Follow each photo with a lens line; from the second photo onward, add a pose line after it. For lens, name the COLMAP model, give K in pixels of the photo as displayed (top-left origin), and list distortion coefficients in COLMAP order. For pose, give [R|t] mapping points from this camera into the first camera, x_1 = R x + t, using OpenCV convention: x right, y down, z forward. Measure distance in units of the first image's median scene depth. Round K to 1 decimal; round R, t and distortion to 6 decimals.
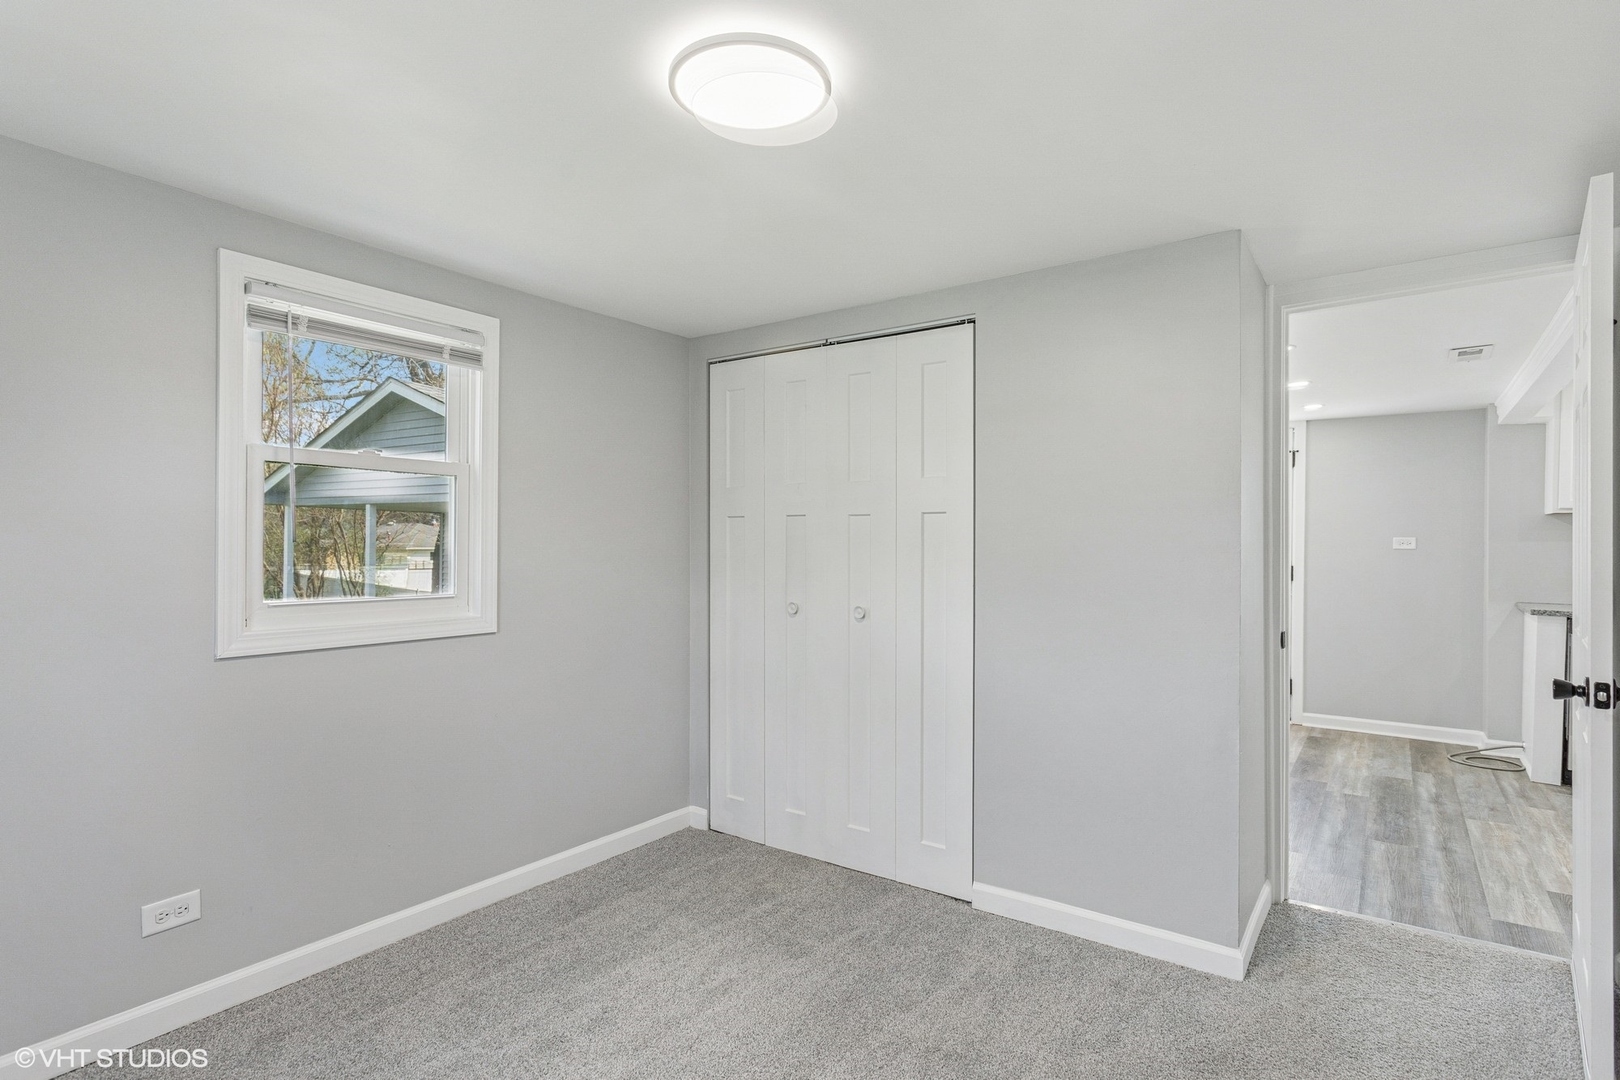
lens RADIAL K [[813.6, 0, 810.1], [0, 813.6, 539.7], [0, 0, 1]] dist [0.005242, 0.000474]
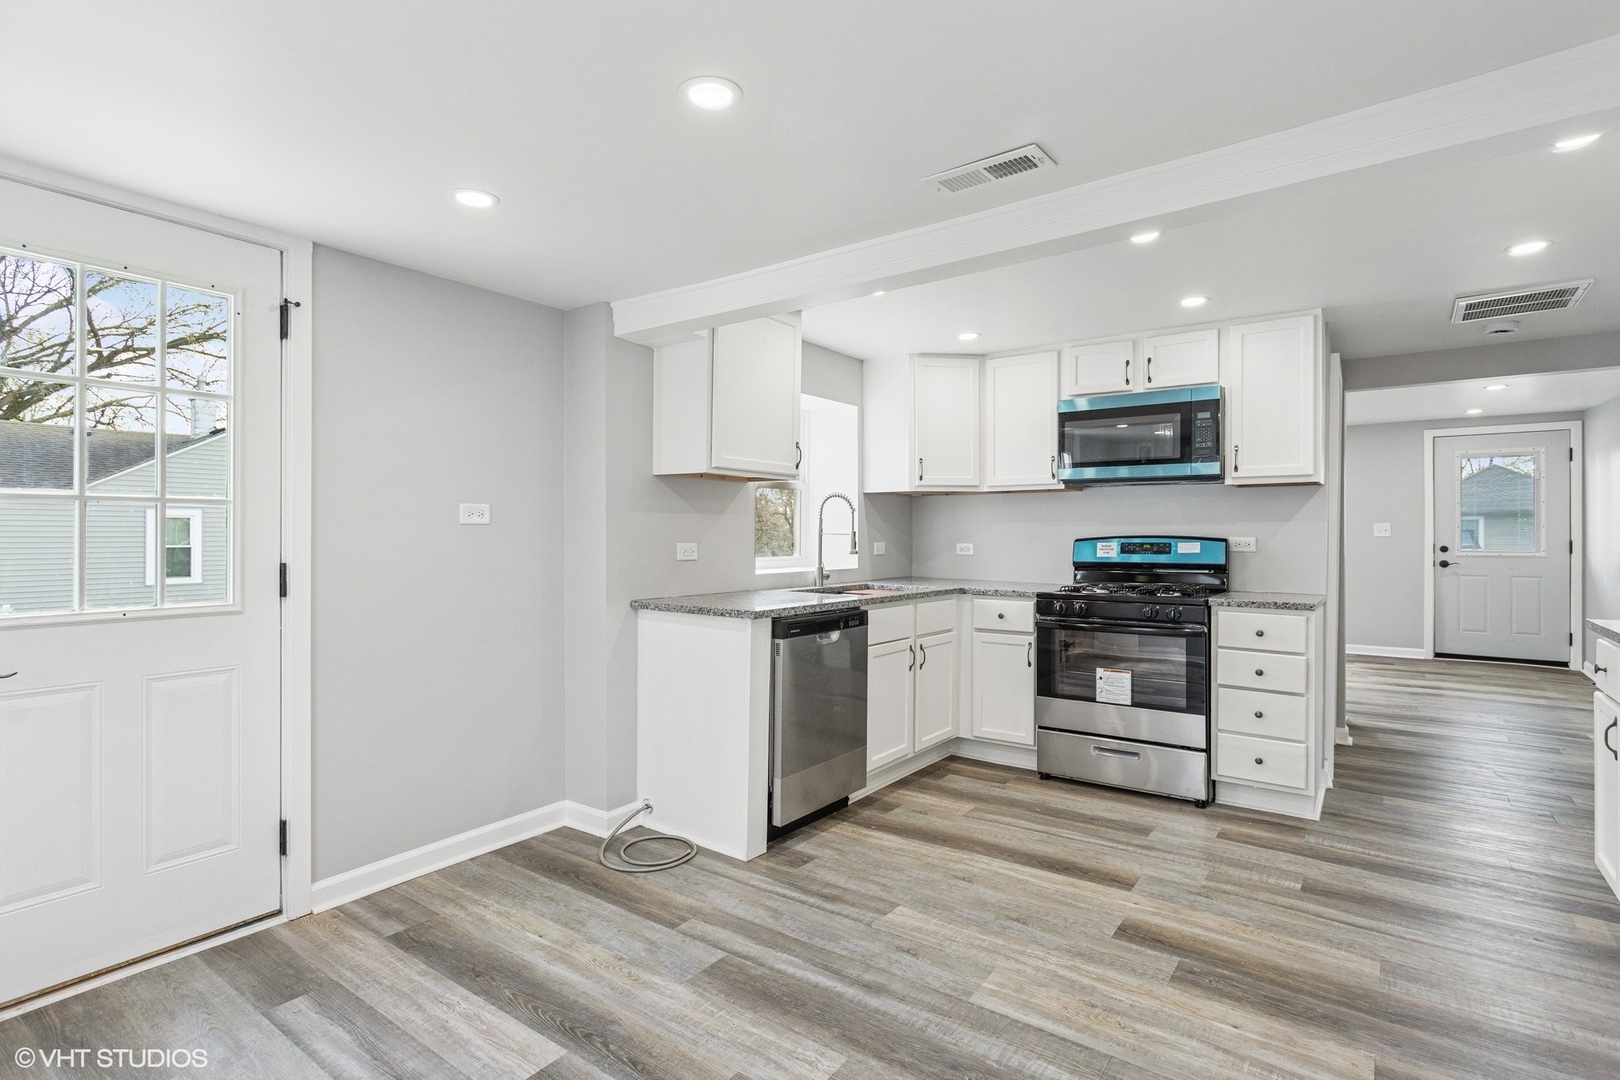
lens RADIAL K [[813.6, 0, 808.6], [0, 813.6, 531.8], [0, 0, 1]] dist [0.005242, 0.000474]
pose [[0.016806, 0.000665, 0.999859, 0.174070], [0.000087, 1.000000, -0.000666, 0.017049], [-0.999859, 0.000098, 0.016806, 0.765353]]
